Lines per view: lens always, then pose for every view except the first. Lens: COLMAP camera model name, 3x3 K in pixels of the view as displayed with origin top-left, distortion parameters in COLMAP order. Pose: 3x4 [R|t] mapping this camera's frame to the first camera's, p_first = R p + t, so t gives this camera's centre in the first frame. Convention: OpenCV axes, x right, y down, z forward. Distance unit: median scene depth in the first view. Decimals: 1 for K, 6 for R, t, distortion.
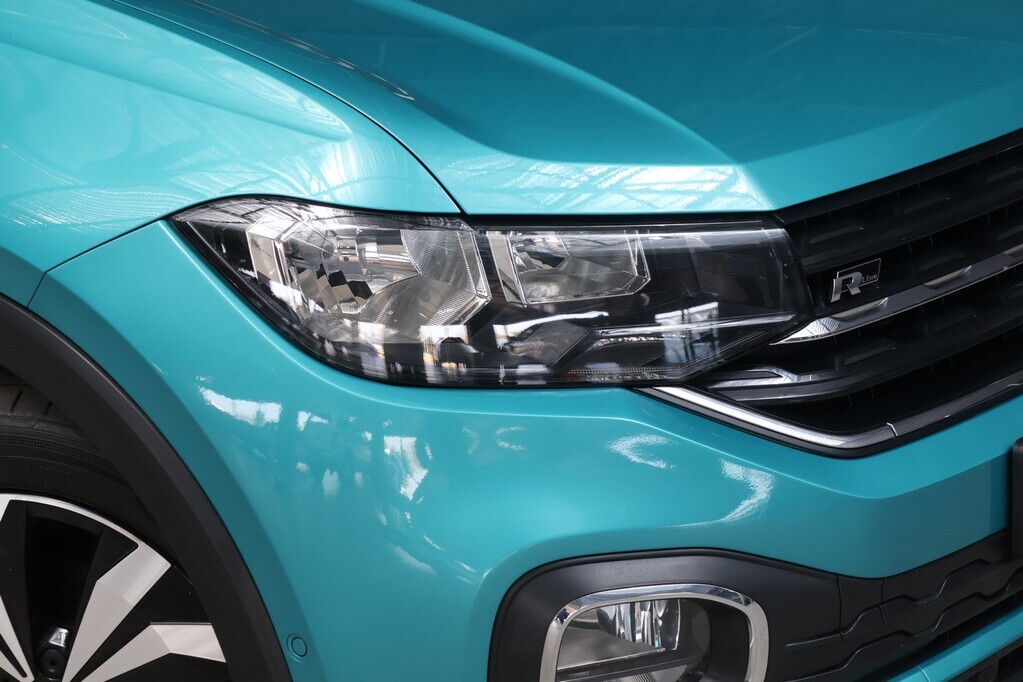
lens RADIAL K [[2432.2, 0, 510.6], [0, 2432.2, 336.2], [0, 0, 1]] dist [0.111078, 0.000000]
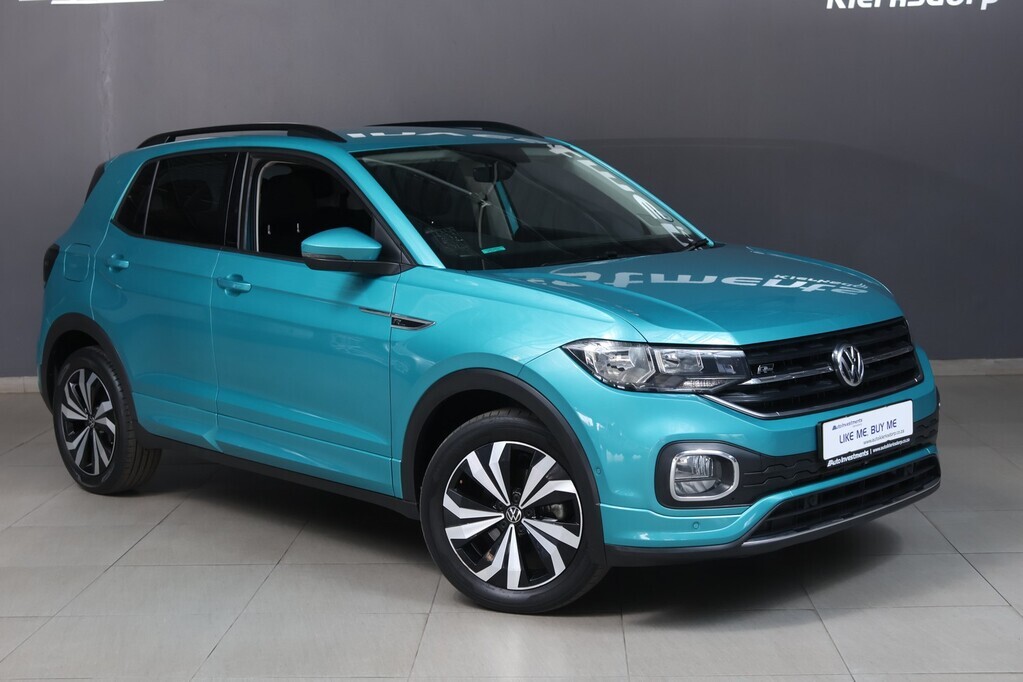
lens RADIAL K [[1515.5, 0, 502.5], [0, 1515.5, 341.1], [0, 0, 1]] dist [-0.014990, 0.000000]
pose [[0.994576, -0.003367, -0.103955, -0.000177], [-0.019289, 0.976167, -0.216161, 0.390576], [0.102205, 0.216993, 0.970808, -1.040384]]
